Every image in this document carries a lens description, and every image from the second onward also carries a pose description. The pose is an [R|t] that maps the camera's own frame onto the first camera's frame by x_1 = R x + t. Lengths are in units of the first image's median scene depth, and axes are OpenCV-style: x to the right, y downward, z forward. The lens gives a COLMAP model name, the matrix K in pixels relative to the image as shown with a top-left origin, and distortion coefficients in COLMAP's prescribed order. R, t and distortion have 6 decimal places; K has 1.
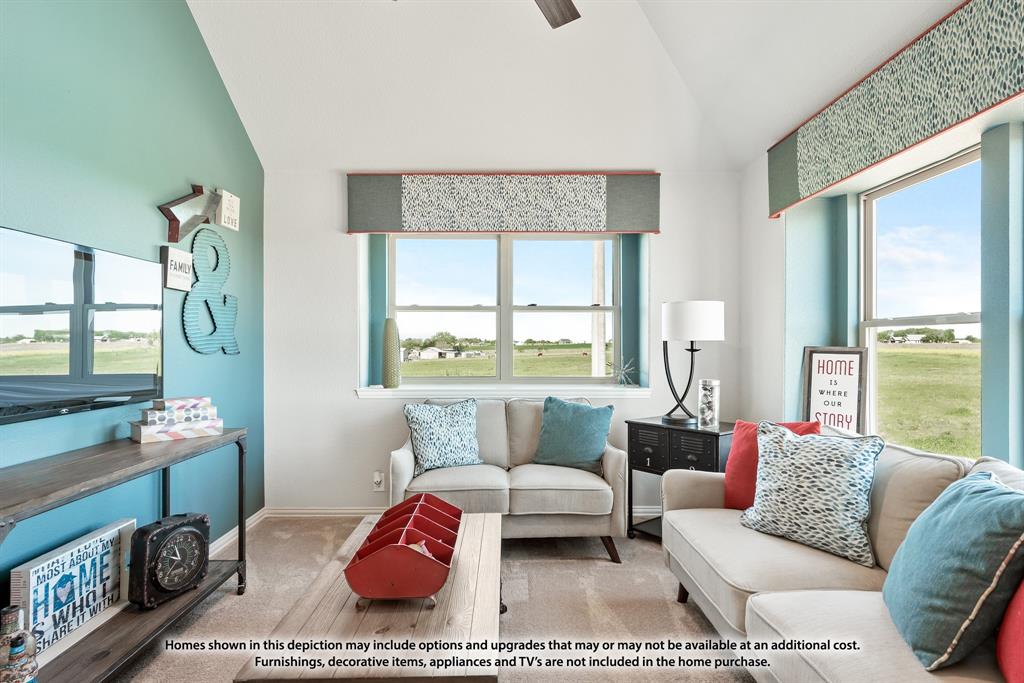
lens RADIAL K [[552.4, 0, 512.0], [0, 552.4, 341.5], [0, 0, 1]] dist [0.030702, -0.019988]
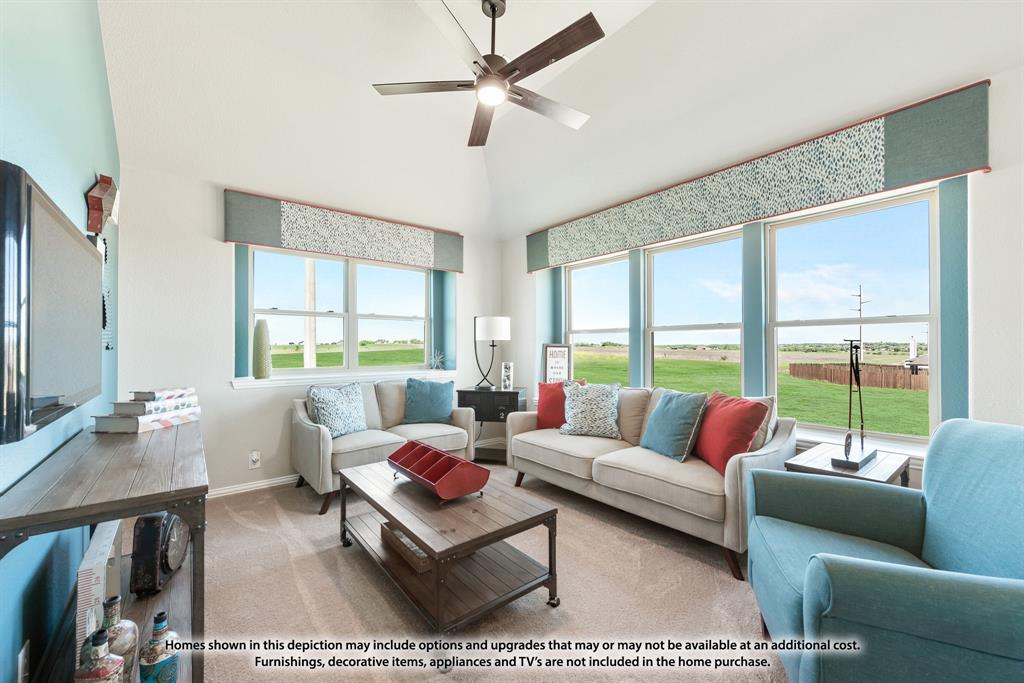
lens RADIAL K [[405.4, 0, 512.0], [0, 405.4, 341.5], [0, 0, 1]] dist [0.011876, -0.000247]
pose [[0.781675, 0.007513, 0.623641, -0.430165], [-0.002574, 0.999958, -0.008820, 0.014384], [-0.623681, 0.005289, 0.781661, -0.003311]]
